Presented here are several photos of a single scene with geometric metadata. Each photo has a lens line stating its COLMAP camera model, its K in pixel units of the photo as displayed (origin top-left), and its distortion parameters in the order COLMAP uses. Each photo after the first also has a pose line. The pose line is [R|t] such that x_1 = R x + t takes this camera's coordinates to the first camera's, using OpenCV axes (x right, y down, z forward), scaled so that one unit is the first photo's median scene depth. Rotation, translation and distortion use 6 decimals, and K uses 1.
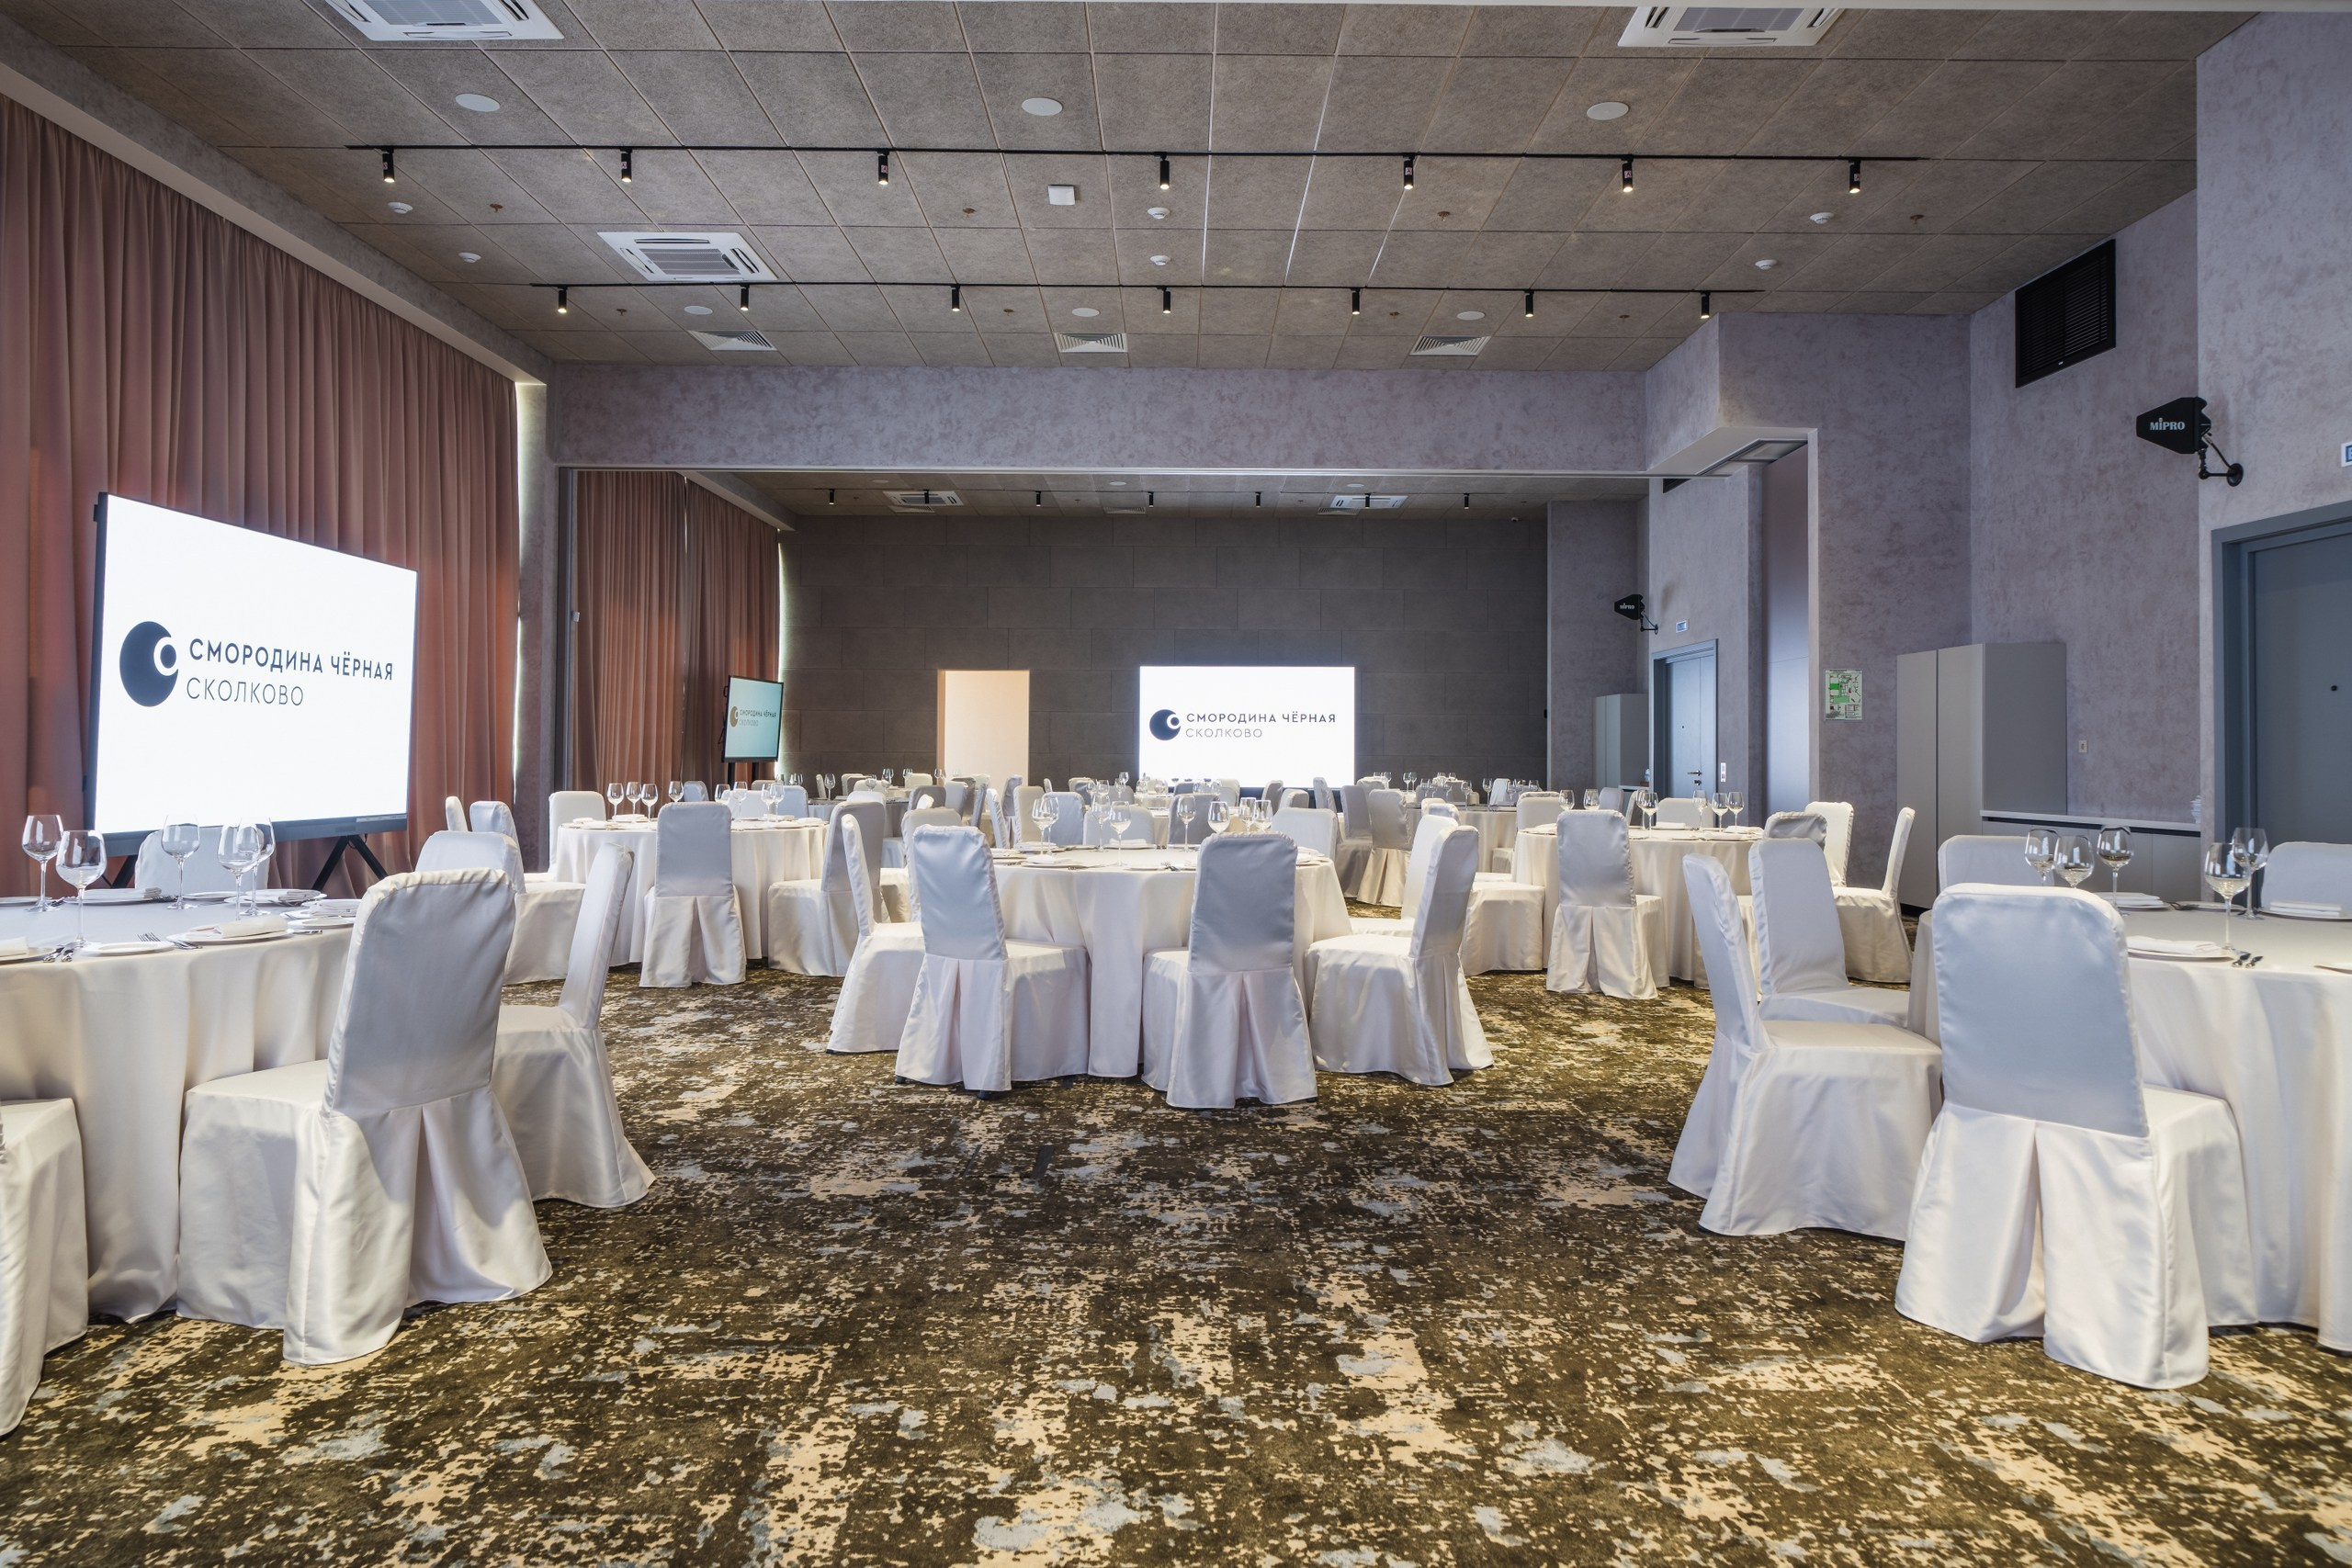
lens RADIAL K [[1452.7, 0, 1167.6], [0, 1452.7, 723.2], [0, 0, 1]] dist [0.005309, 0.000067]
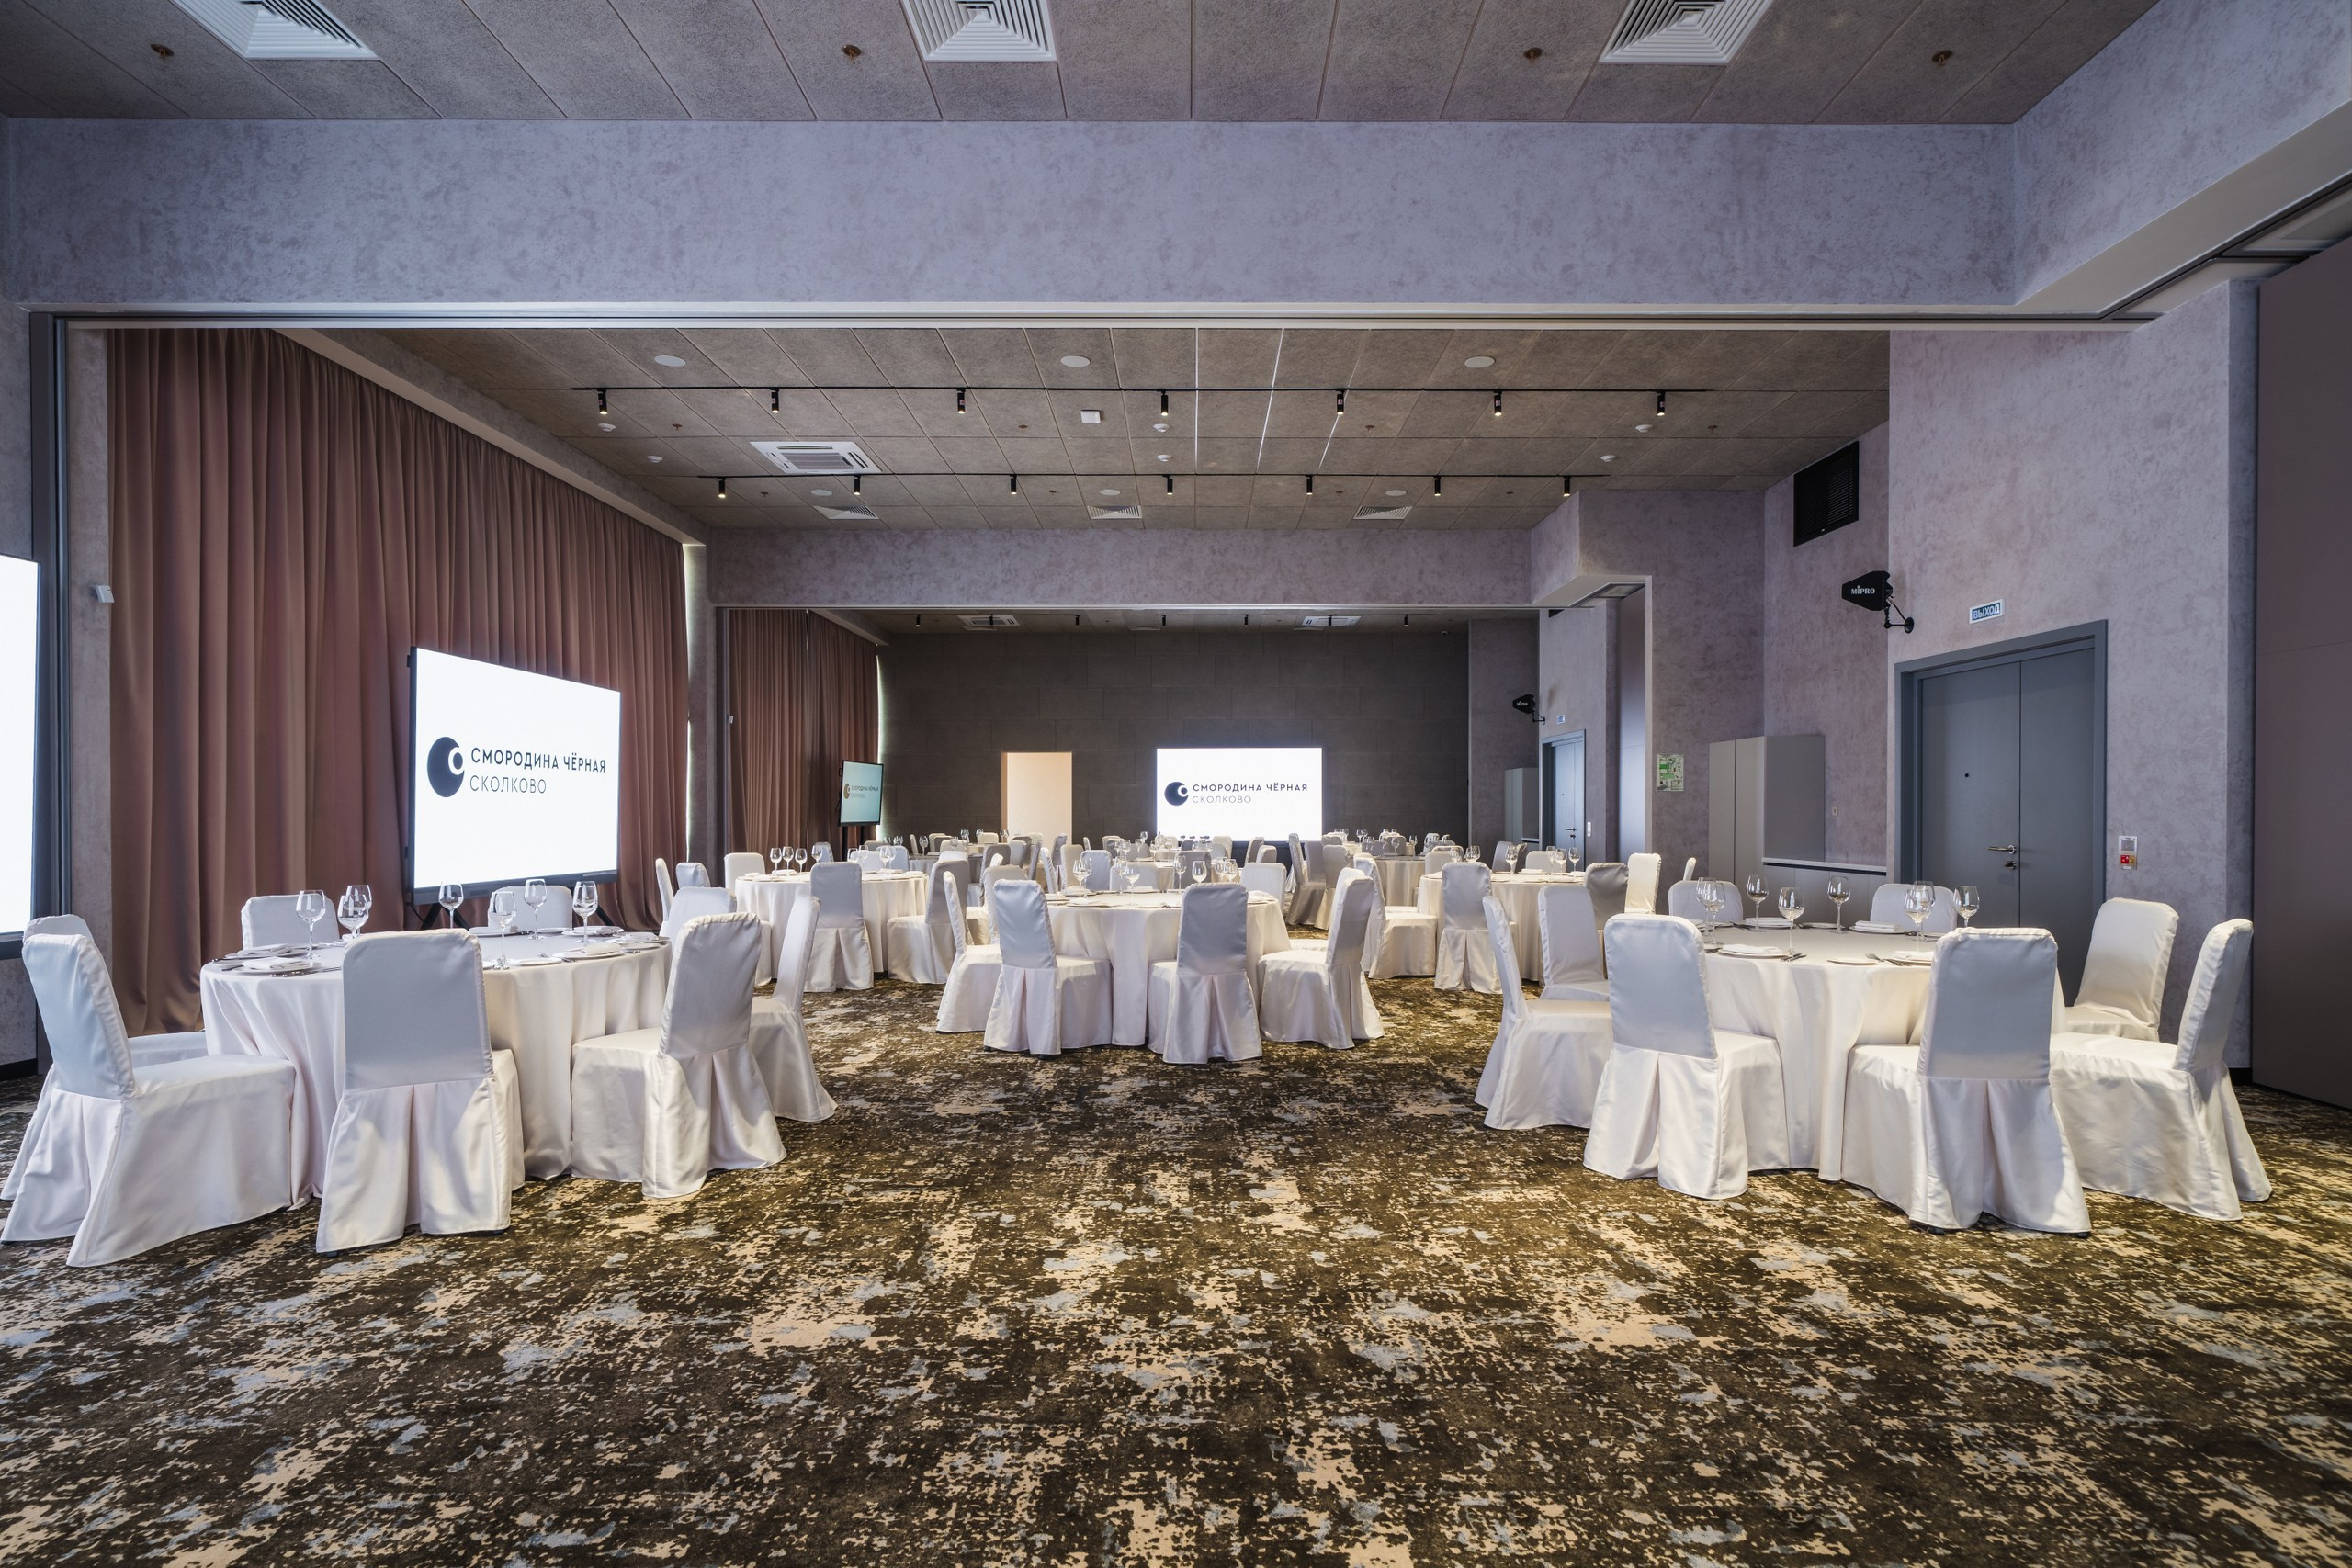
lens RADIAL K [[1172.4, 0, 1188.1], [0, 1172.4, 819.0], [0, 0, 1]] dist [0.004509, -0.000561]
pose [[0.999959, -0.008643, 0.002638, 0.017363], [0.008564, 0.999545, 0.028908, -0.019333], [-0.002887, -0.028884, 0.999579, -0.157163]]
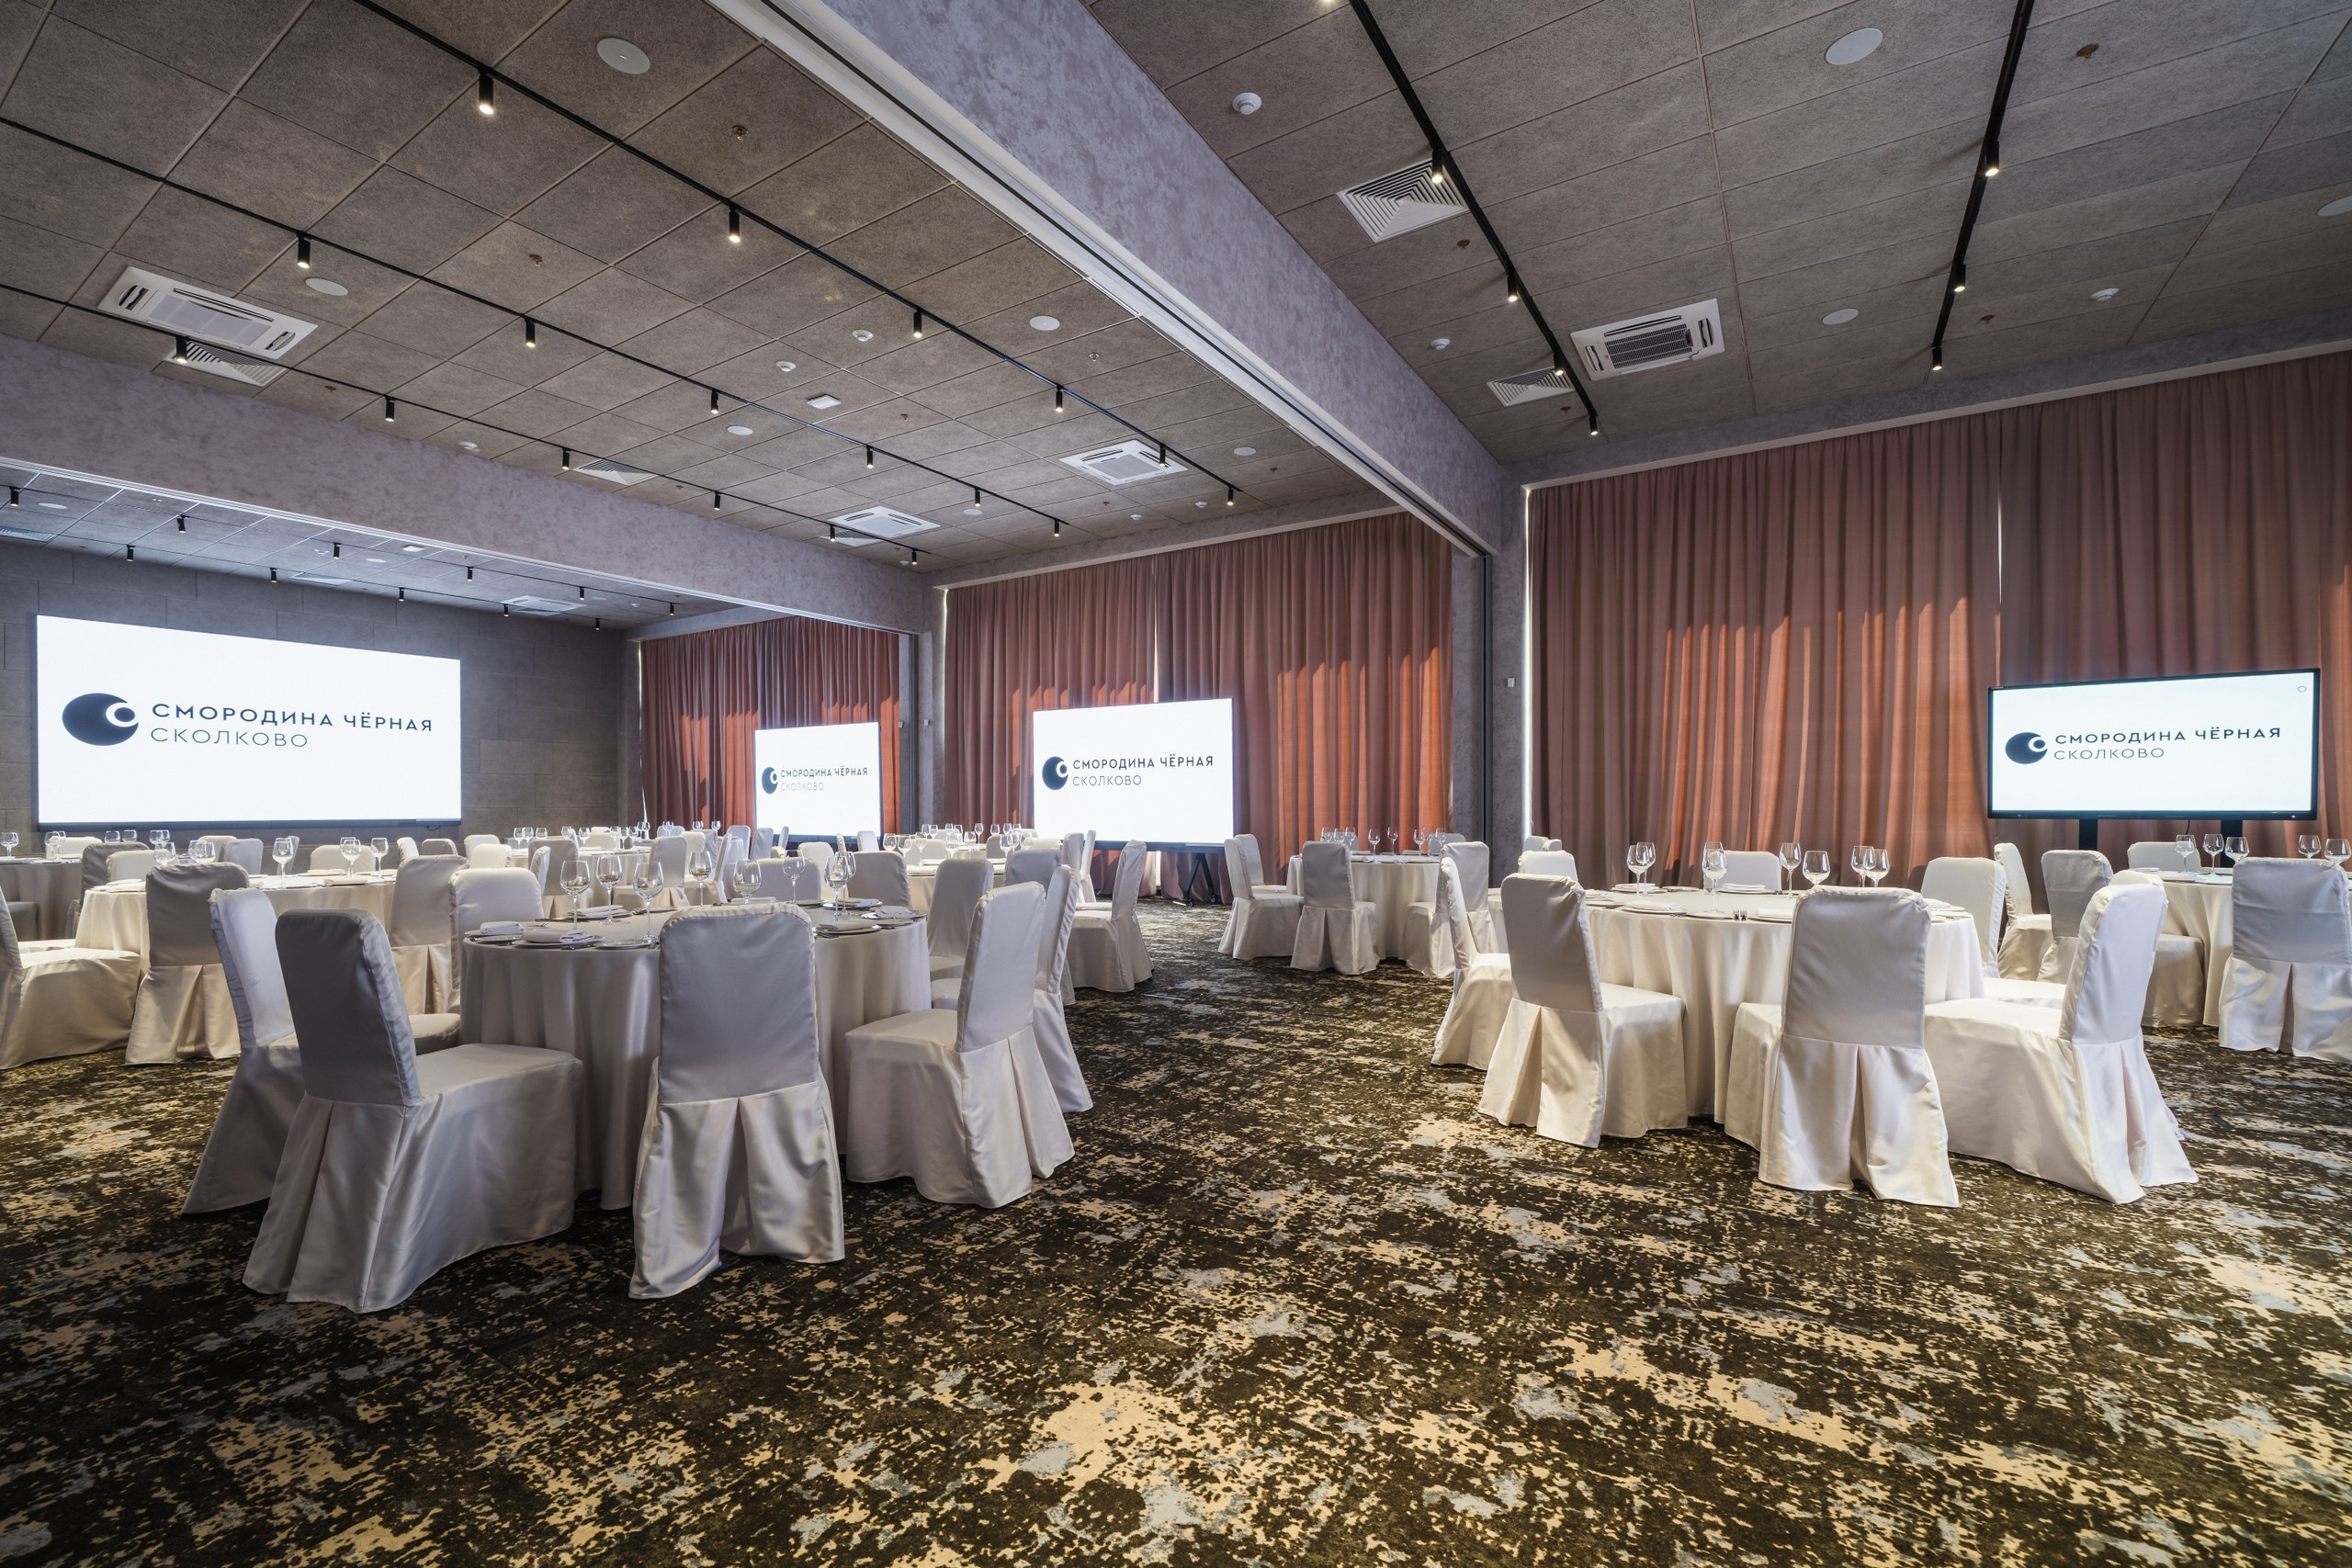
lens RADIAL K [[983.1, 0, 1176.0], [0, 983.1, 784.0], [0, 0, 1]] dist [0.002721, 0.000022]
pose [[-0.539421, -0.028017, -0.841570, 0.384549], [0.014039, 0.999008, -0.042257, 0.013334], [0.841919, -0.034609, -0.538493, 0.416553]]
